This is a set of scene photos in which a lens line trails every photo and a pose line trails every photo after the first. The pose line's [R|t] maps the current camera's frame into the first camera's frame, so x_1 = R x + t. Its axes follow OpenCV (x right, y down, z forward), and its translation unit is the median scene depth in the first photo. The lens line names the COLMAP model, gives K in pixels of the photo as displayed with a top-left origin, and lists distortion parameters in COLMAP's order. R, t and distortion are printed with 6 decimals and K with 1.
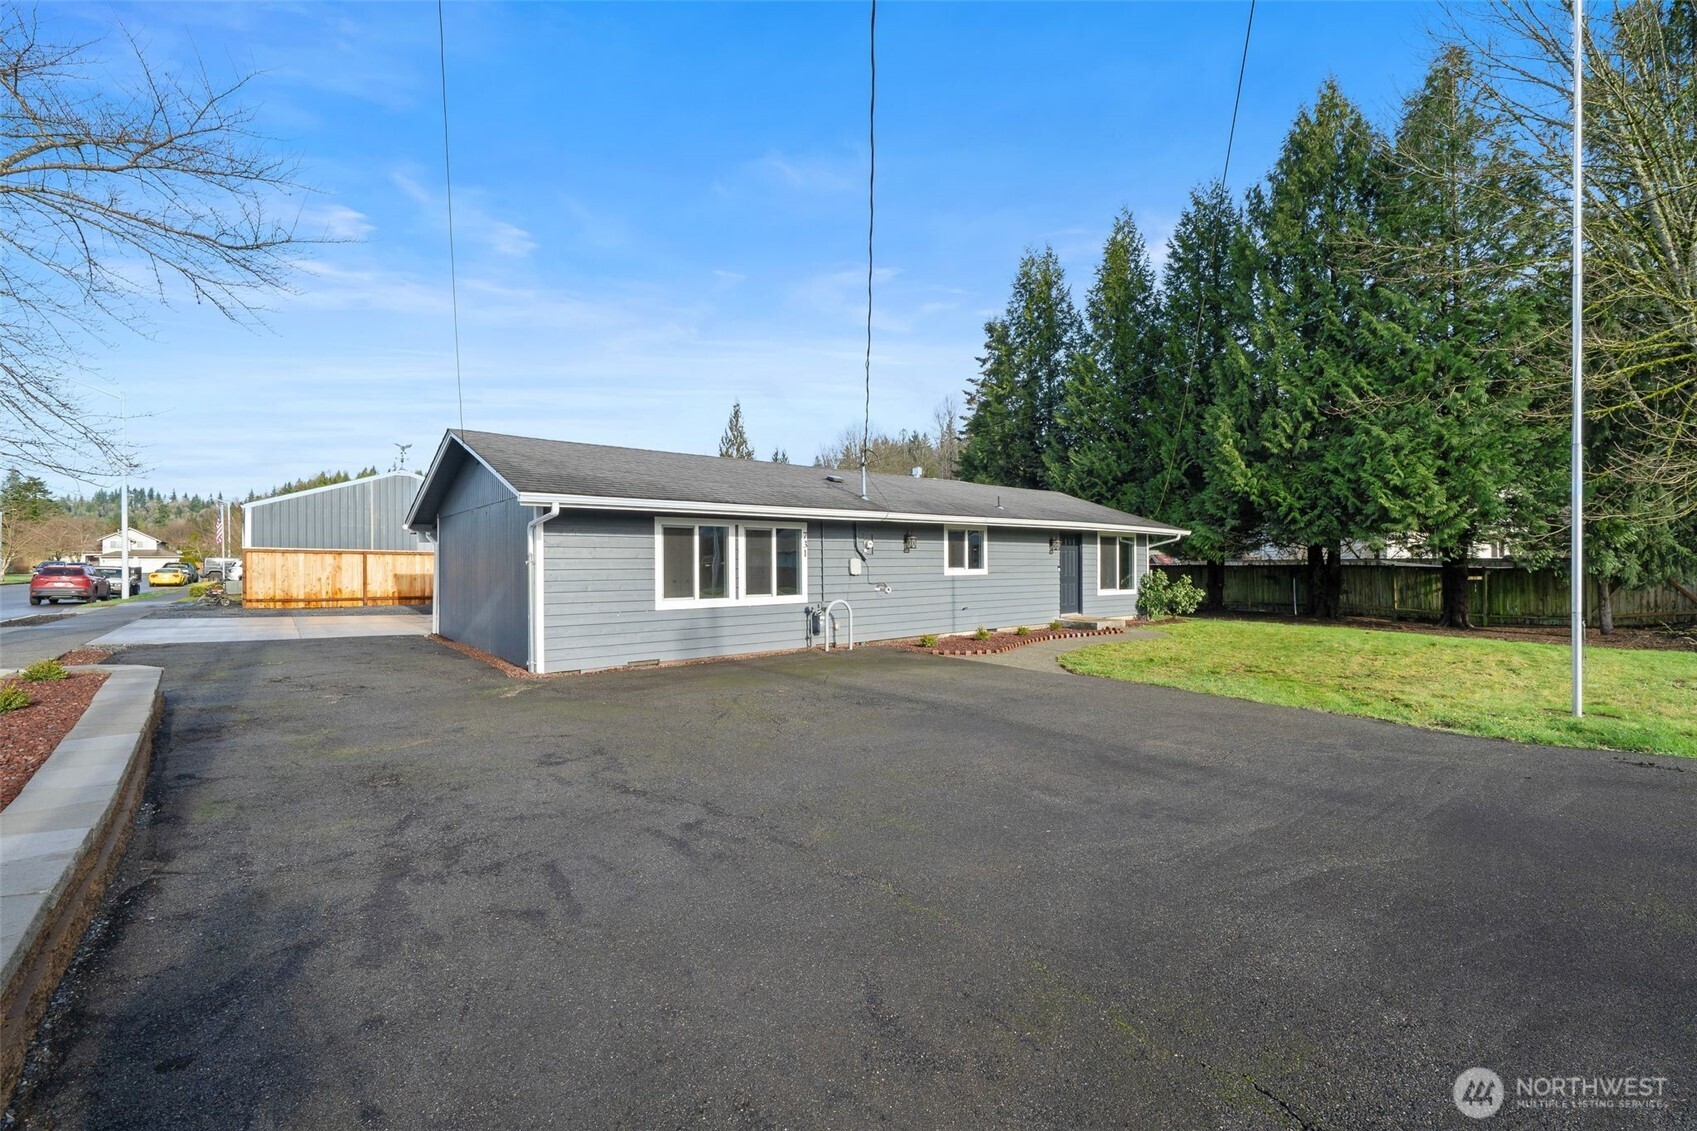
lens RADIAL K [[694.7, 0, 854.0], [0, 694.7, 560.5], [0, 0, 1]] dist [-0.007052, -0.000347]
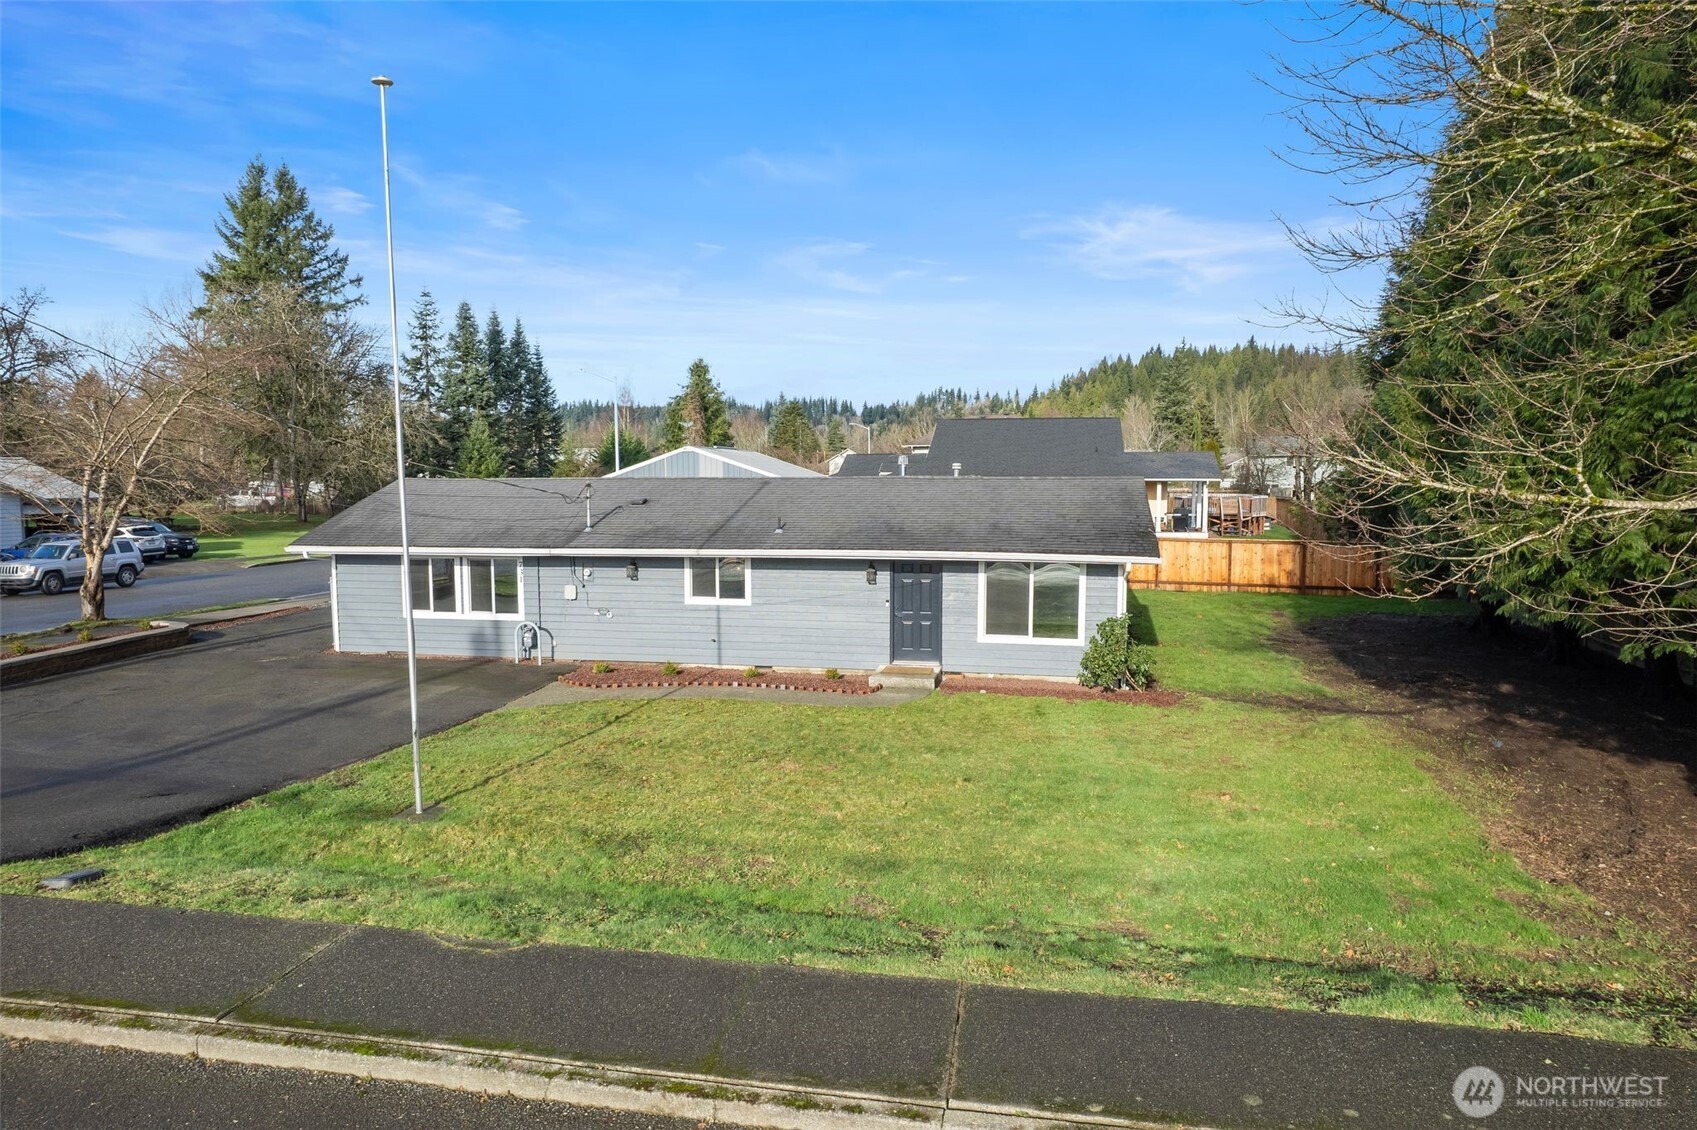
lens RADIAL K [[1073.0, 0, 879.9], [0, 1073.0, 565.6], [0, 0, 1]] dist [-0.076081, 0.049496]
pose [[0.647825, 0.068372, -0.758715, 1.068778], [0.000538, 0.995923, 0.090208, -0.123905], [0.761789, -0.058847, 0.645147, 0.185836]]
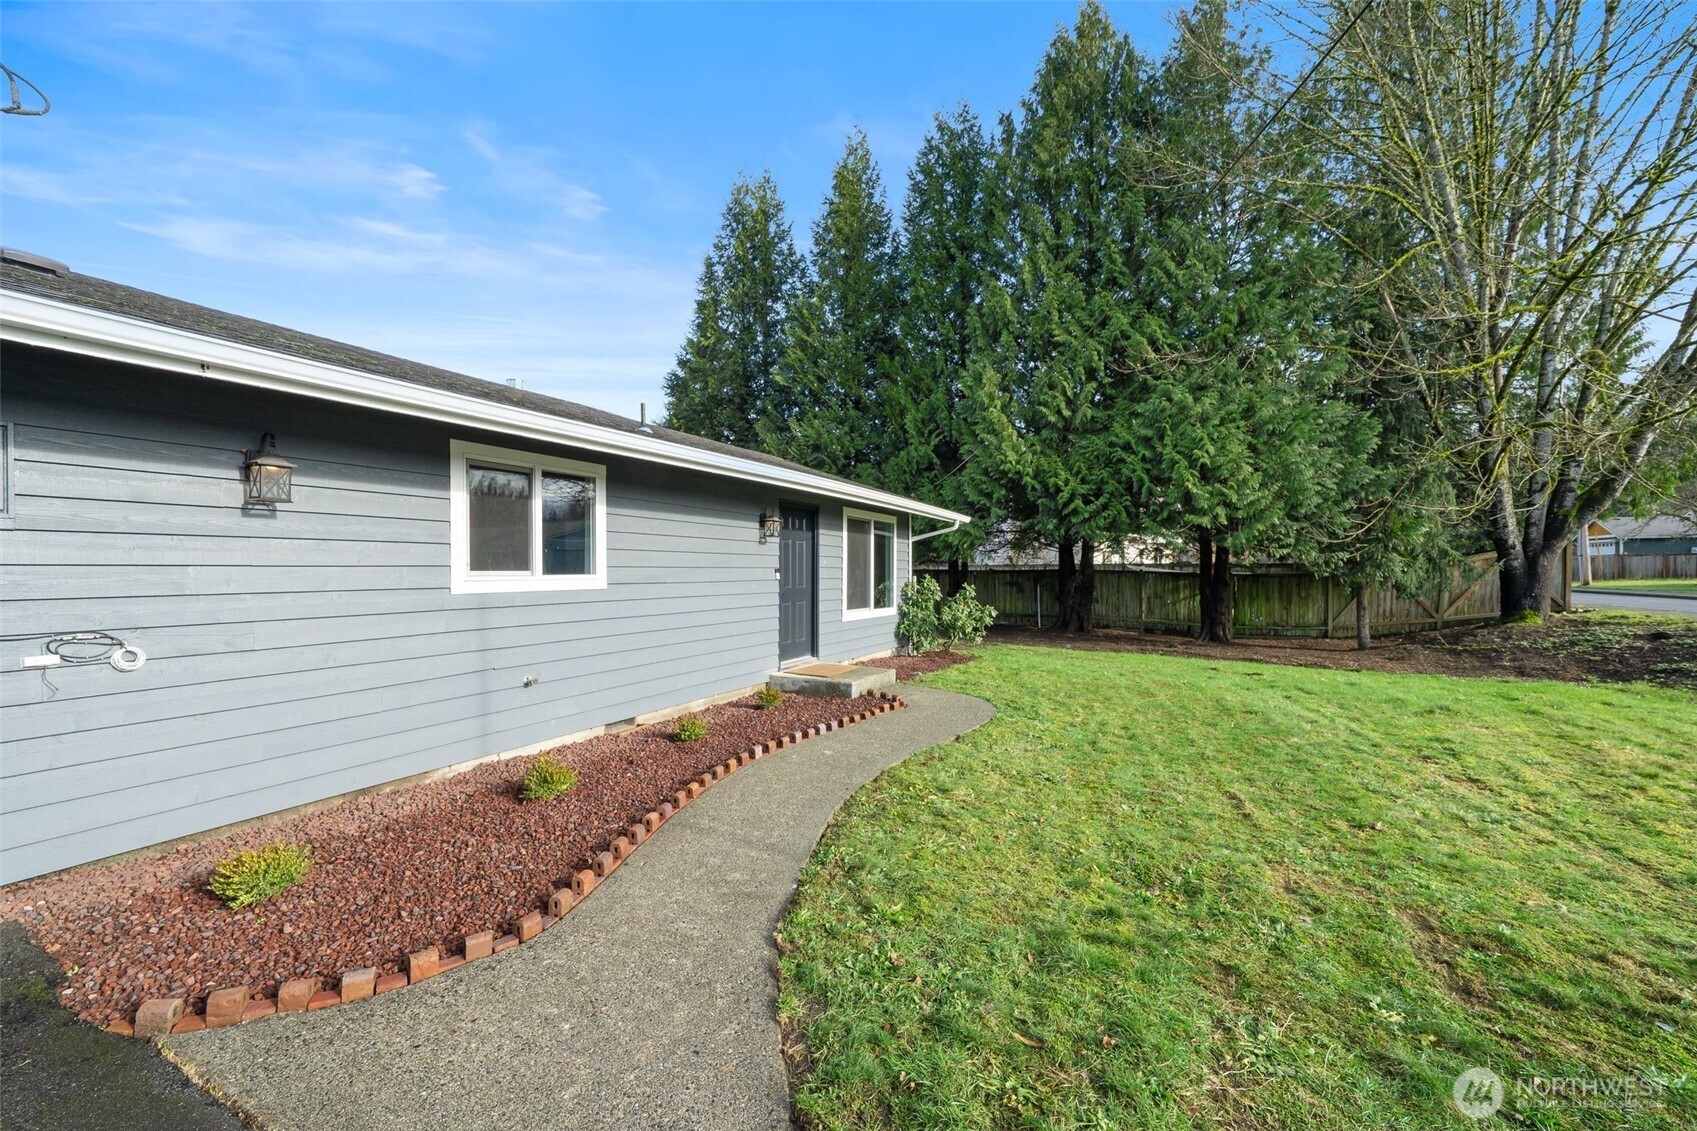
lens RADIAL K [[658.0, 0, 839.3], [0, 658.0, 571.0], [0, 0, 1]] dist [-0.000570, -0.000043]
pose [[0.927107, 0.002946, 0.374786, 0.138189], [-0.006102, 0.999955, 0.007234, 0.005134], [-0.374747, -0.008993, 0.927083, 0.473394]]
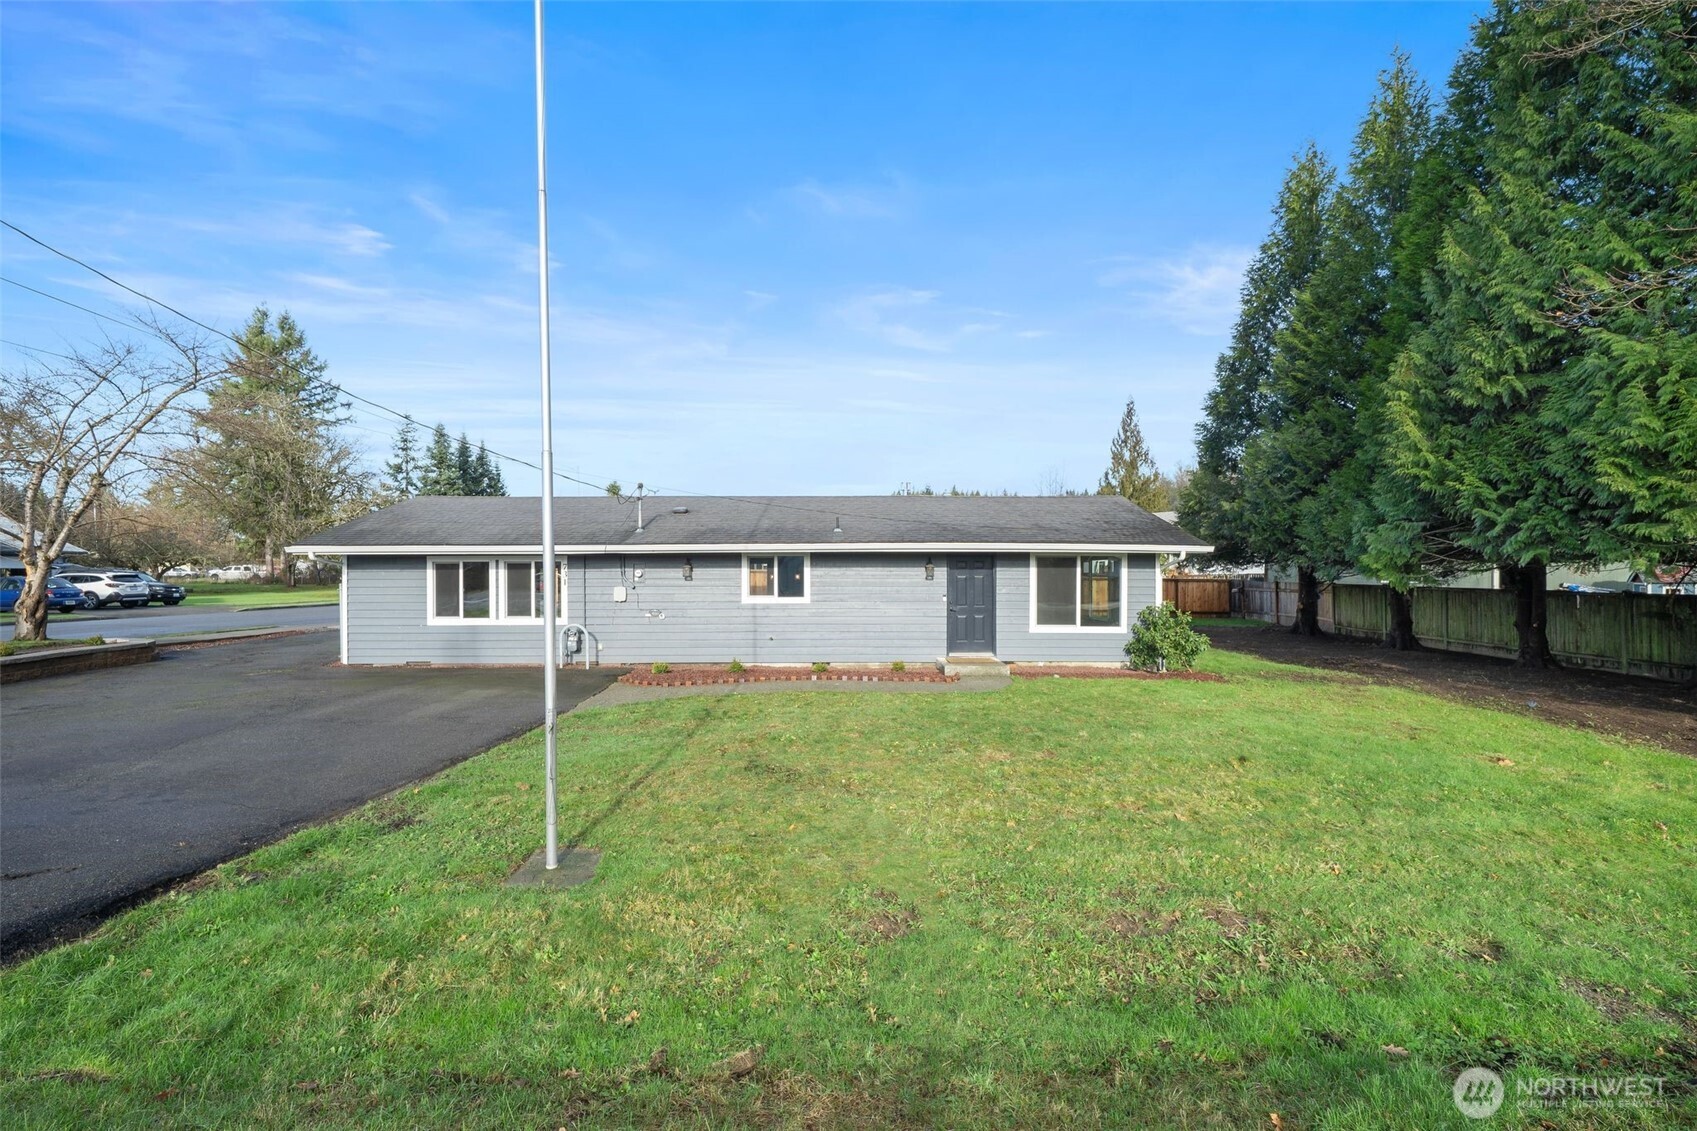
lens RADIAL K [[689.1, 0, 855.0], [0, 689.1, 570.7], [0, 0, 1]] dist [-0.008140, -0.000097]
pose [[0.780490, 0.002805, -0.625162, 0.641838], [0.000837, 0.999984, 0.005532, -0.022185], [0.625168, -0.004841, 0.780475, 0.255901]]
